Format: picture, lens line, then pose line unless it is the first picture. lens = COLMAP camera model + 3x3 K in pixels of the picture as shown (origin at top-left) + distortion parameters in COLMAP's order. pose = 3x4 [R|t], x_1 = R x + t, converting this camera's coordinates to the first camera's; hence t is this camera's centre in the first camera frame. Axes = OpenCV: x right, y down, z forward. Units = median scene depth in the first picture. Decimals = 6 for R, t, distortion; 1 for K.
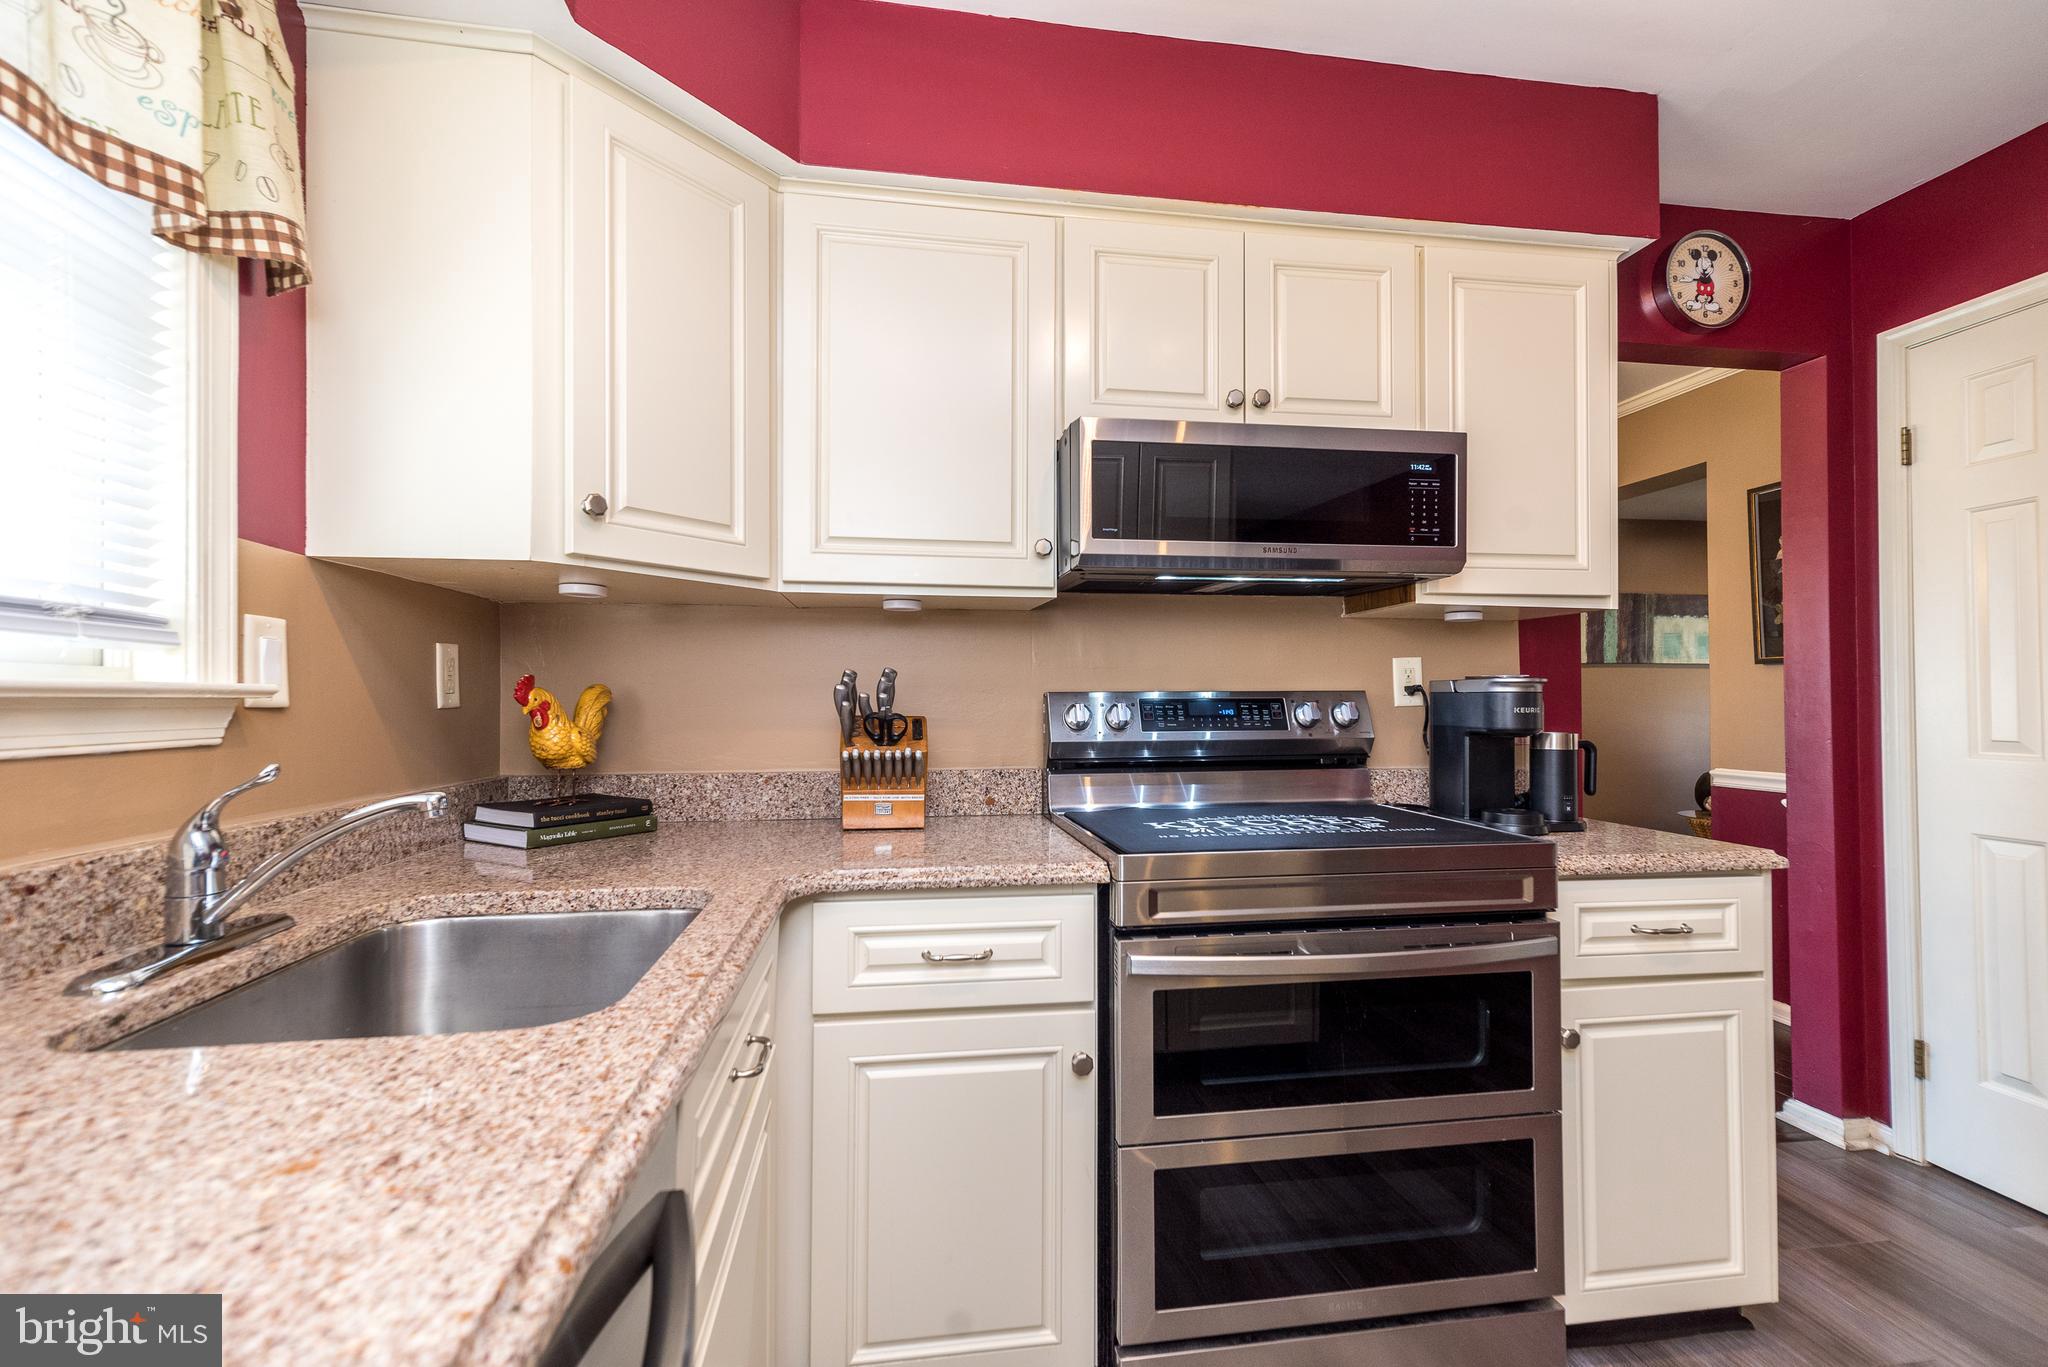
lens RADIAL K [[872.8, 0, 1086.9], [0, 872.8, 690.1], [0, 0, 1]] dist [0.005157, 0.000198]
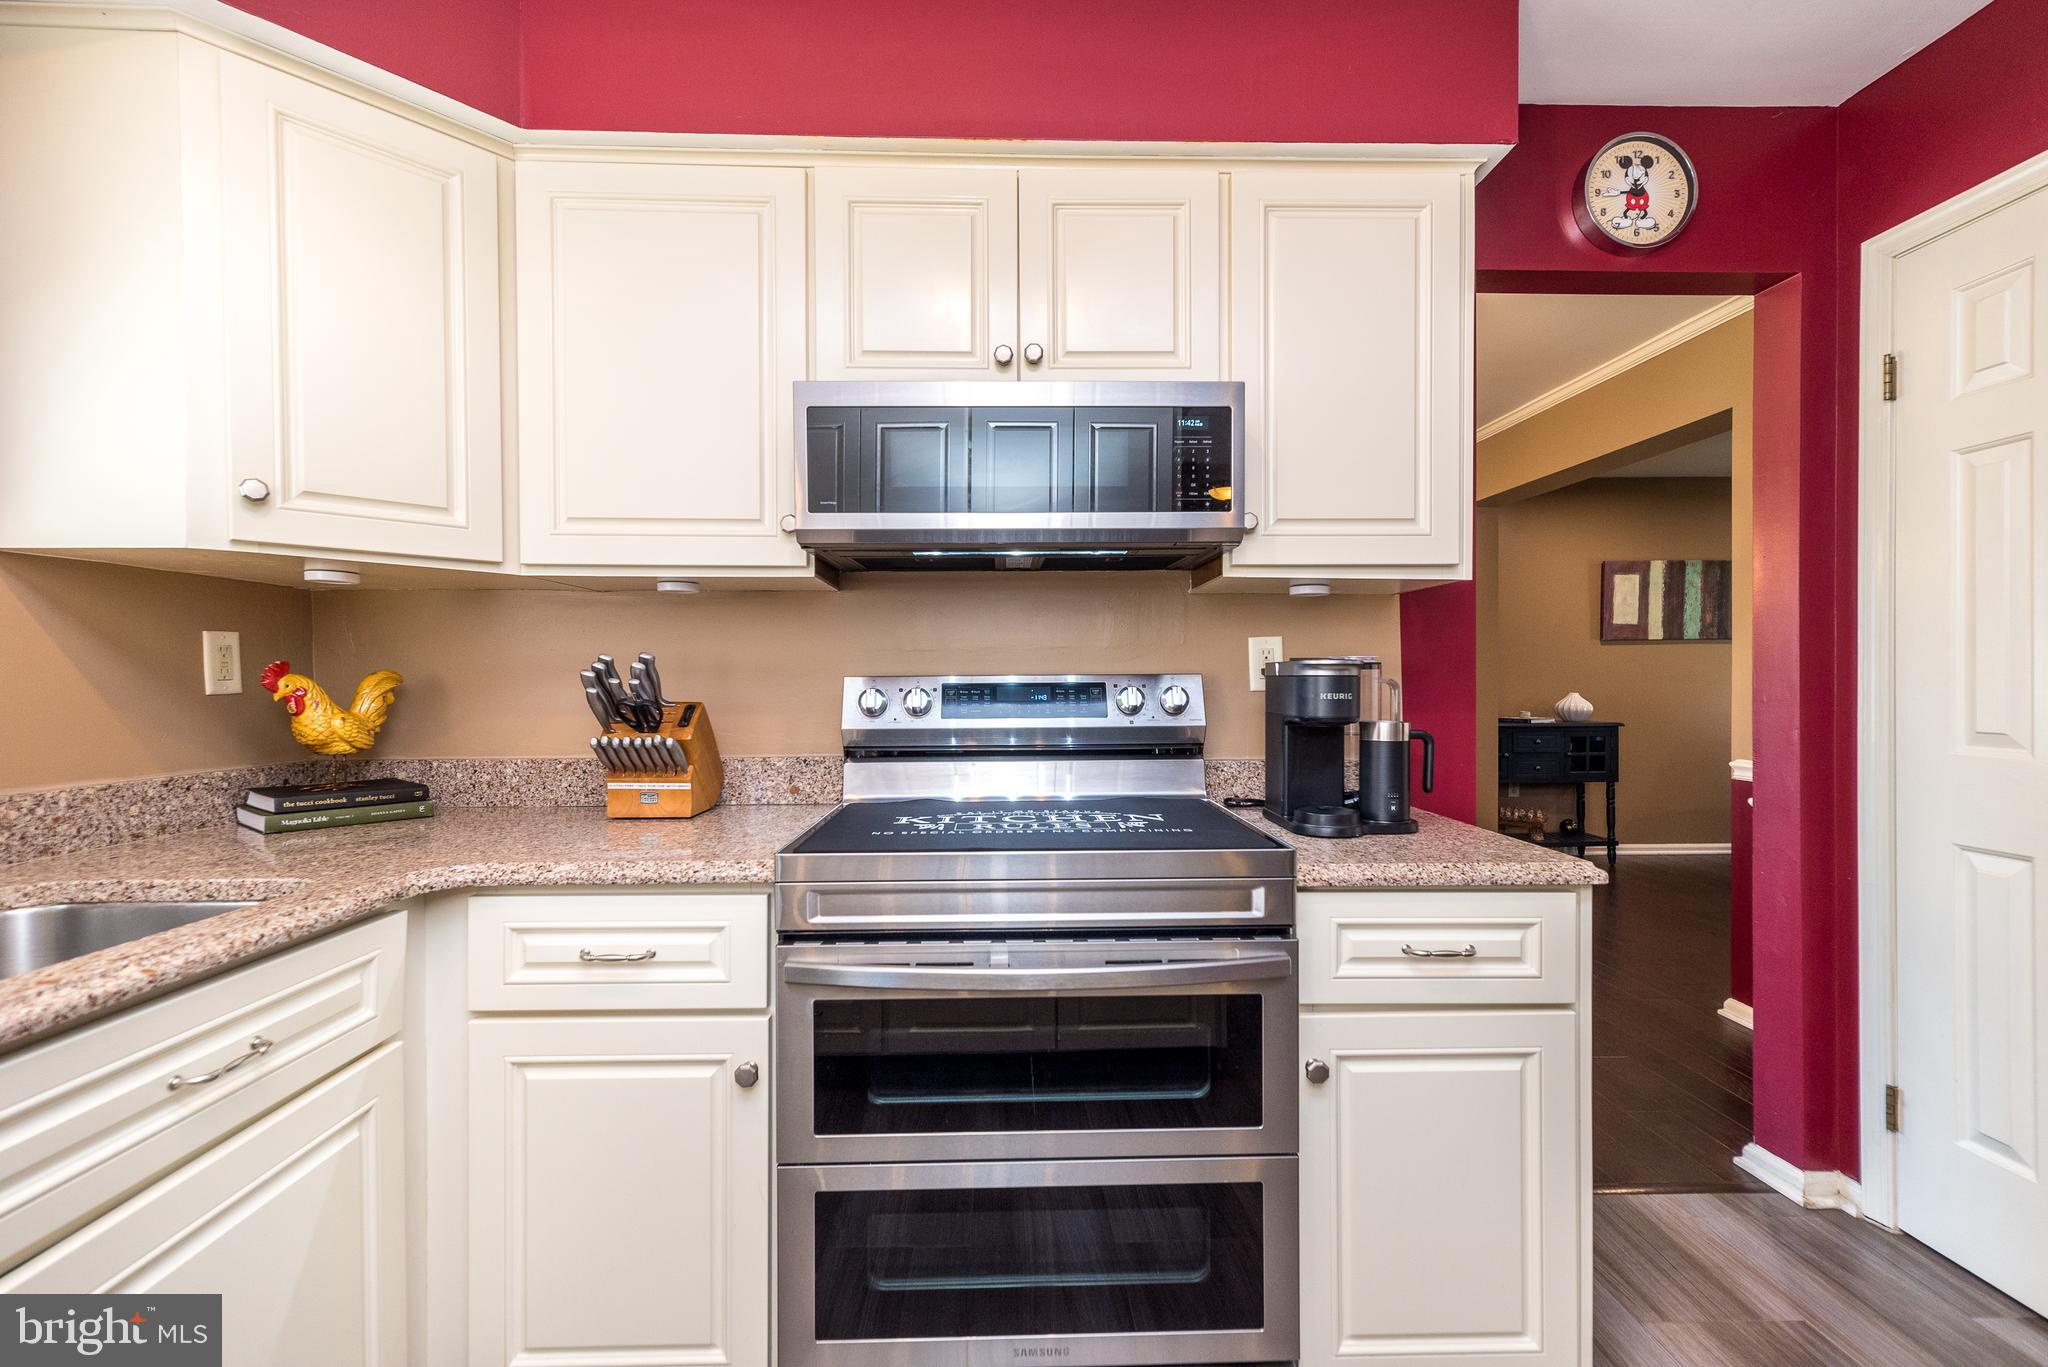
lens RADIAL K [[887.0, 0, 1029.2], [0, 887.0, 690.9], [0, 0, 1]] dist [0.006527, -0.000211]
pose [[0.992485, -0.000539, -0.122366, 0.312982], [0.003302, 0.999744, 0.022381, -0.003441], [0.122323, -0.022617, 0.992233, 0.074612]]
